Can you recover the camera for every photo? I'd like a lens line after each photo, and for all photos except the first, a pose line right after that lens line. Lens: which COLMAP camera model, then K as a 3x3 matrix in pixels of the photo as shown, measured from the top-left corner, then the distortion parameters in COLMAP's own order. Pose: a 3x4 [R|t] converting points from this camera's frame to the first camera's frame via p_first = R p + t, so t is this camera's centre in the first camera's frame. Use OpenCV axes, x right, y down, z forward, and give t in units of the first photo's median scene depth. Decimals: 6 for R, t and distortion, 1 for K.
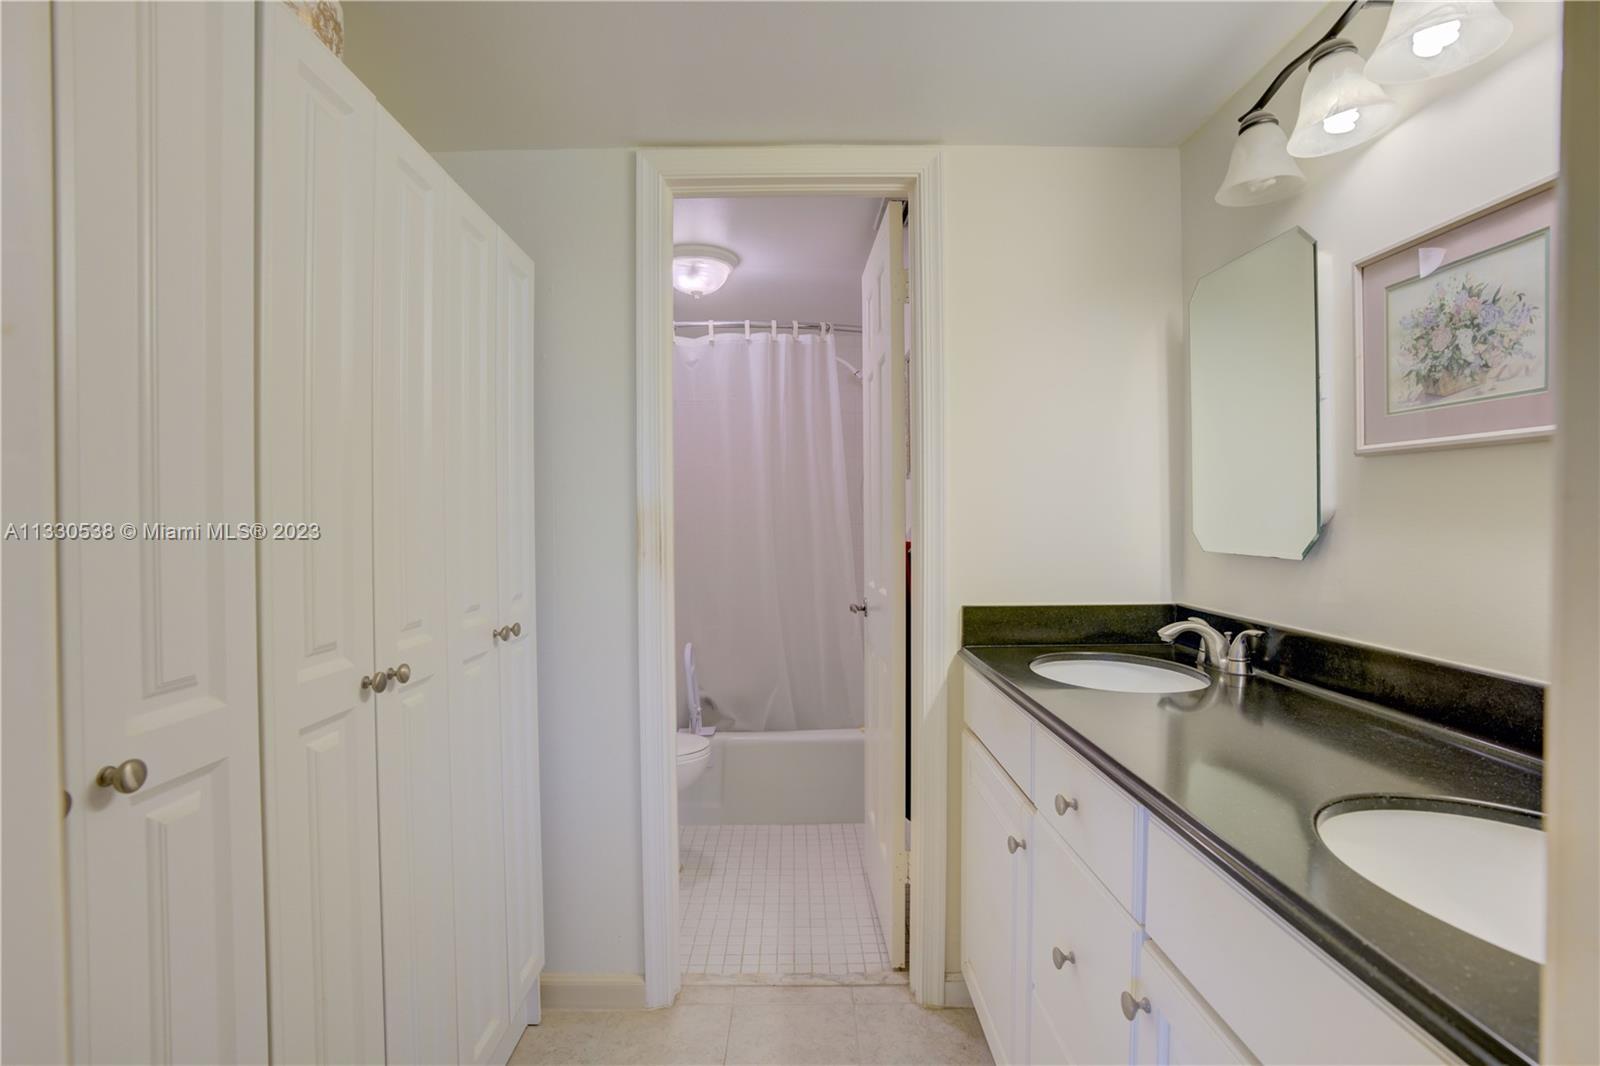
lens RADIAL K [[743.8, 0, 788.2], [0, 743.8, 531.5], [0, 0, 1]] dist [-0.072538, 0.028022]
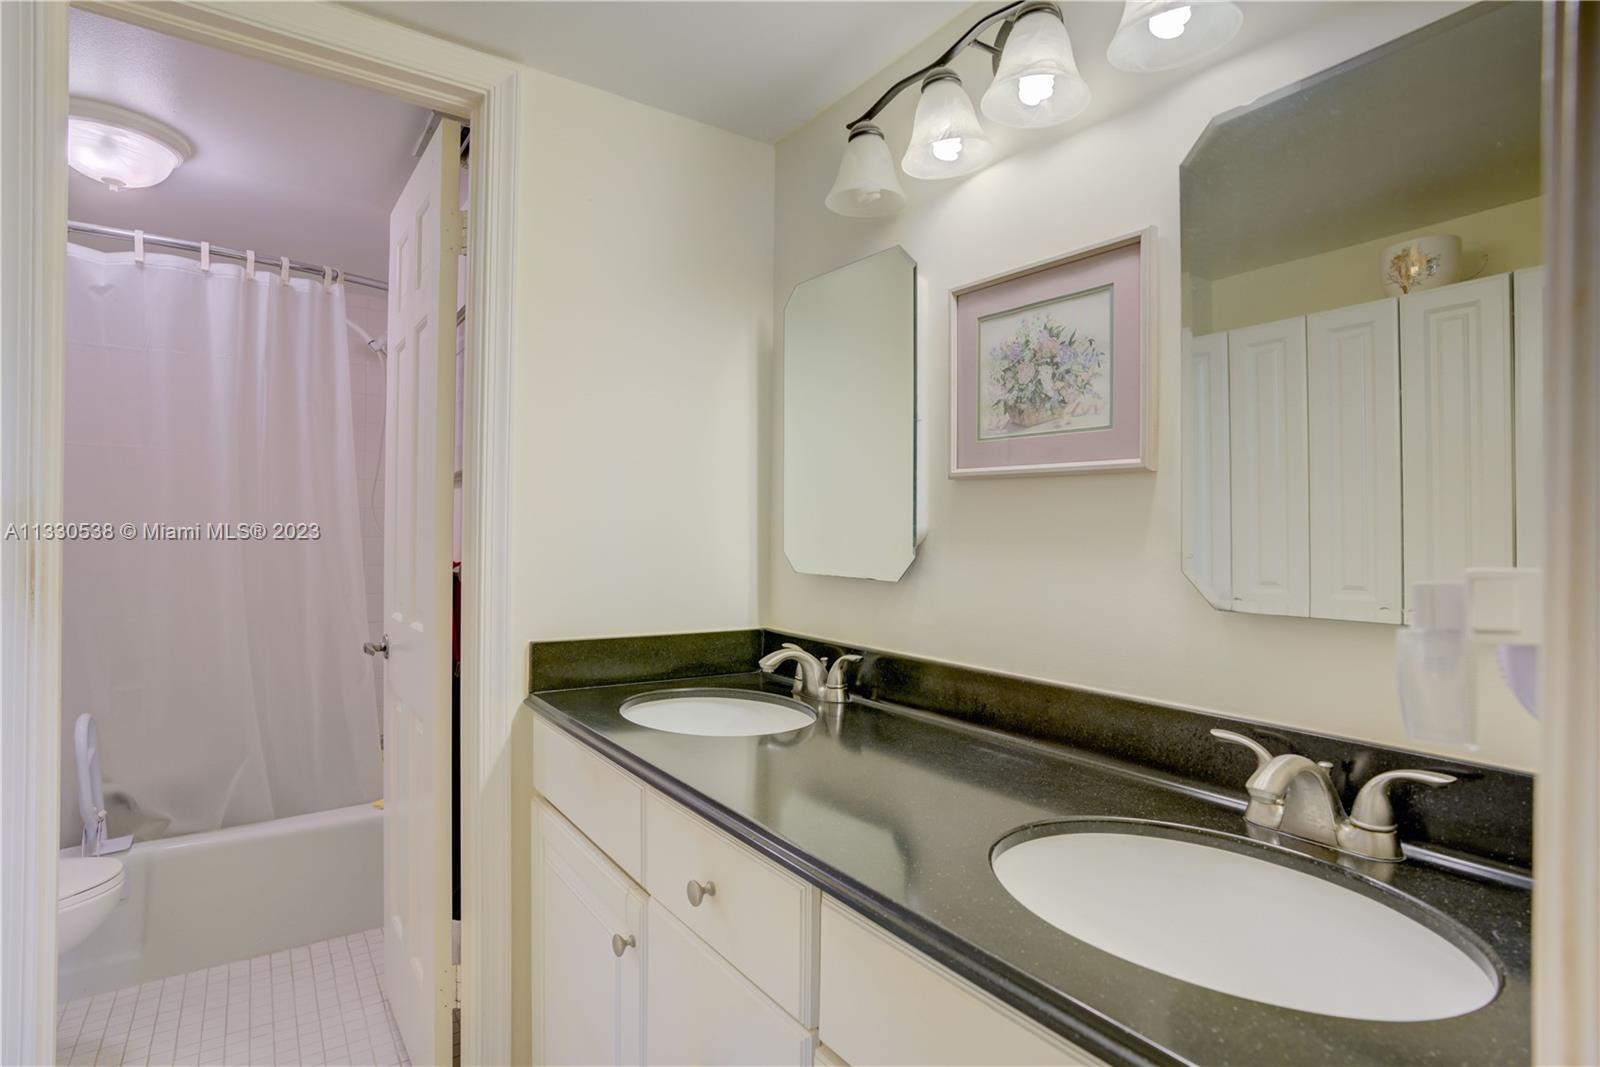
lens RADIAL K [[813.1, 0, 792.4], [0, 813.1, 535.1], [0, 0, 1]] dist [-0.061508, 0.033605]
pose [[0.825011, 0.017170, 0.564856, -0.026928], [-0.009120, 0.999813, -0.017072, -0.003006], [-0.565043, 0.008933, 0.825013, 0.124704]]
